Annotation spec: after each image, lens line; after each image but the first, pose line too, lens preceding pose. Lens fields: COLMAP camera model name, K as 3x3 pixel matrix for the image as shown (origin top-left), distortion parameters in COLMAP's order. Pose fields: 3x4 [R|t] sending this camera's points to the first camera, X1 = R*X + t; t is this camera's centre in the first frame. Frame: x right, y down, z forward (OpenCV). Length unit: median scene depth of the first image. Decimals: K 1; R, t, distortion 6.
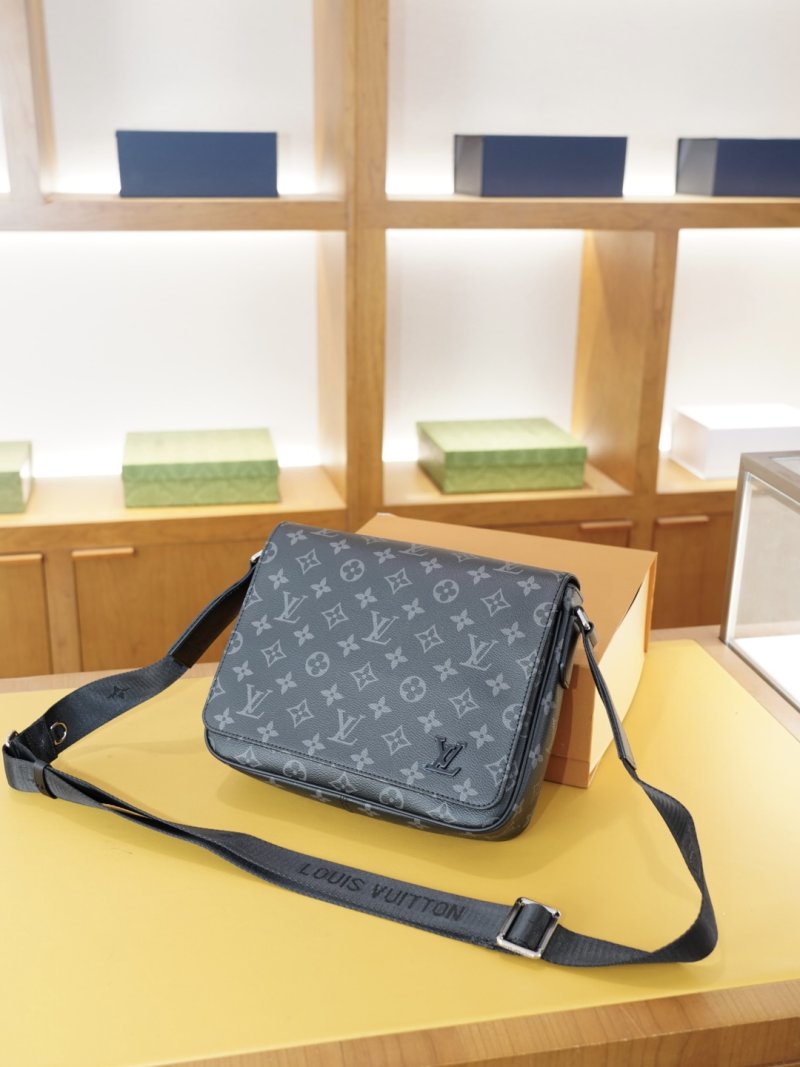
lens RADIAL K [[1178.2, 0, 399.7], [0, 1178.2, 536.1], [0, 0, 1]] dist [0.042405, 0.000000]
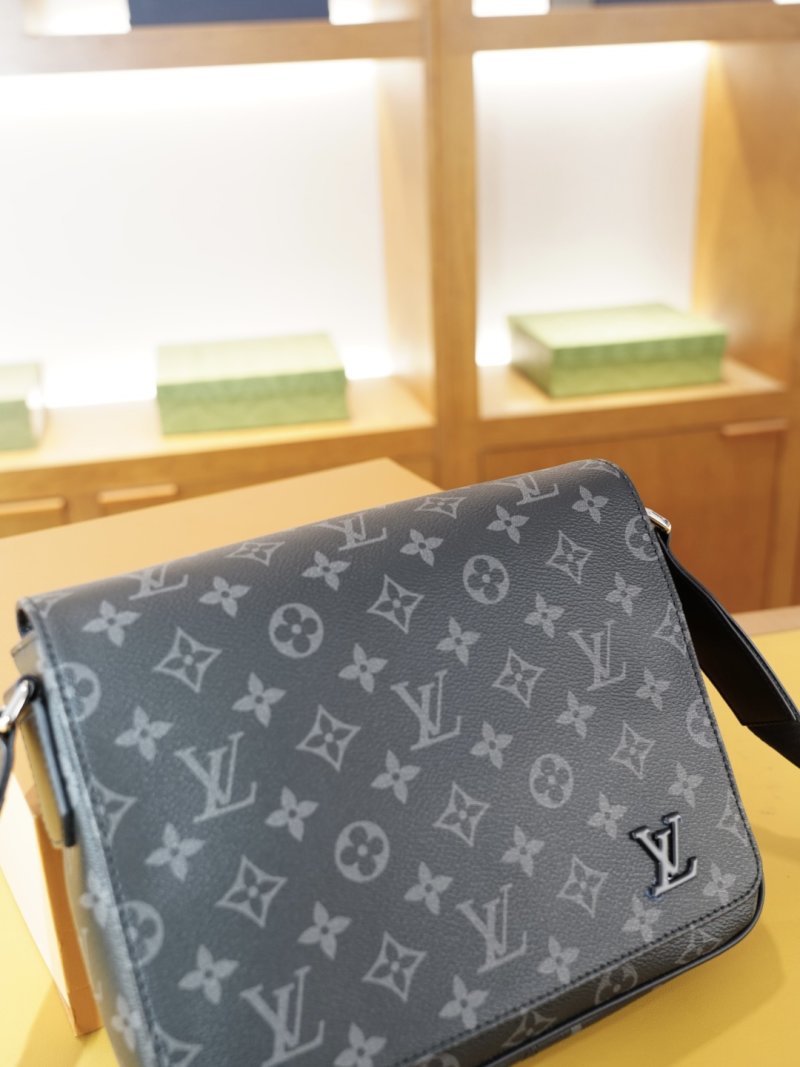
lens RADIAL K [[1157.6, 0, 404.9], [0, 1157.6, 537.9], [0, 0, 1]] dist [0.071348, 0.000000]
pose [[0.998488, -0.050009, -0.022808, -0.051768], [0.051472, 0.996298, 0.068849, -0.002074], [0.019280, -0.069919, 0.997366, 0.206721]]
